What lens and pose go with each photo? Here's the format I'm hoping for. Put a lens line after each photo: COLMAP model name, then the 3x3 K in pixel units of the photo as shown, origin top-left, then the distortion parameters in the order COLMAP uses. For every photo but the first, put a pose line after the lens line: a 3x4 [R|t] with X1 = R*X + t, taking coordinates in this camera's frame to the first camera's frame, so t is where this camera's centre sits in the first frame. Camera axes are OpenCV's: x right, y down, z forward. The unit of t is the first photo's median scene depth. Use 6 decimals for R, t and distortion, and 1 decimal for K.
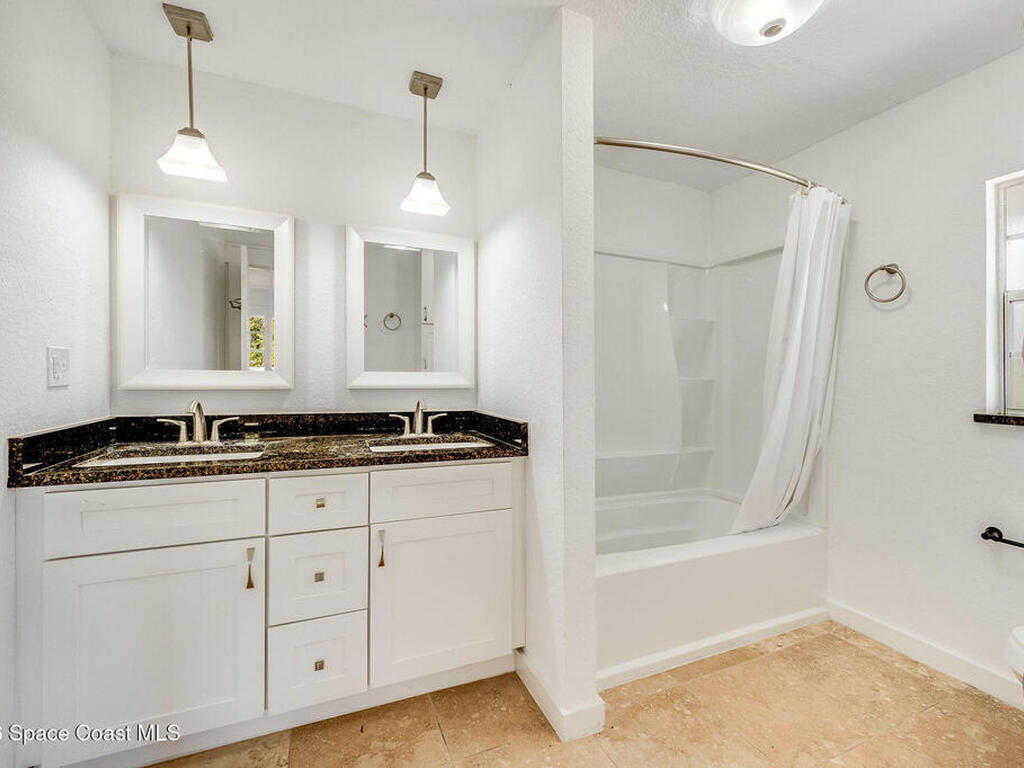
lens RADIAL K [[455.6, 0, 512.0], [0, 455.6, 384.0], [0, 0, 1]] dist [-0.001928, 0.000284]
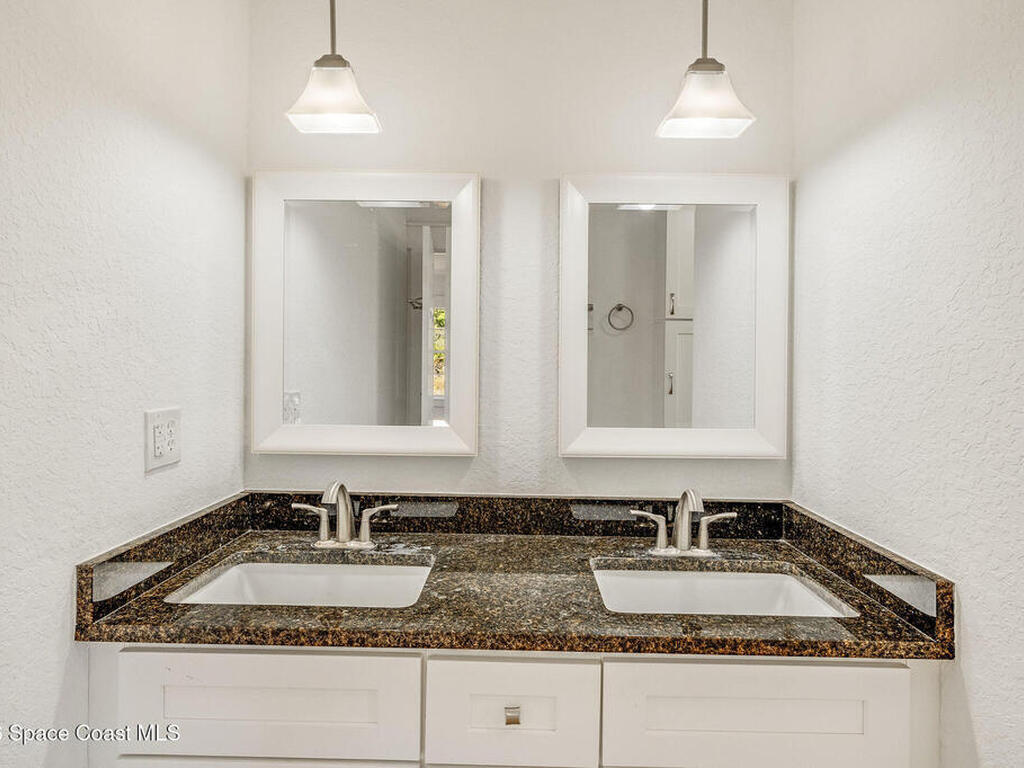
lens RADIAL K [[599.2, 0, 512.0], [0, 599.2, 384.0], [0, 0, 1]] dist [0.000325, -0.001000]
pose [[0.915012, 0.014062, -0.403181, -0.127310], [-0.010919, 0.999889, 0.010092, -0.109669], [0.403278, -0.004832, 0.915065, 0.318541]]
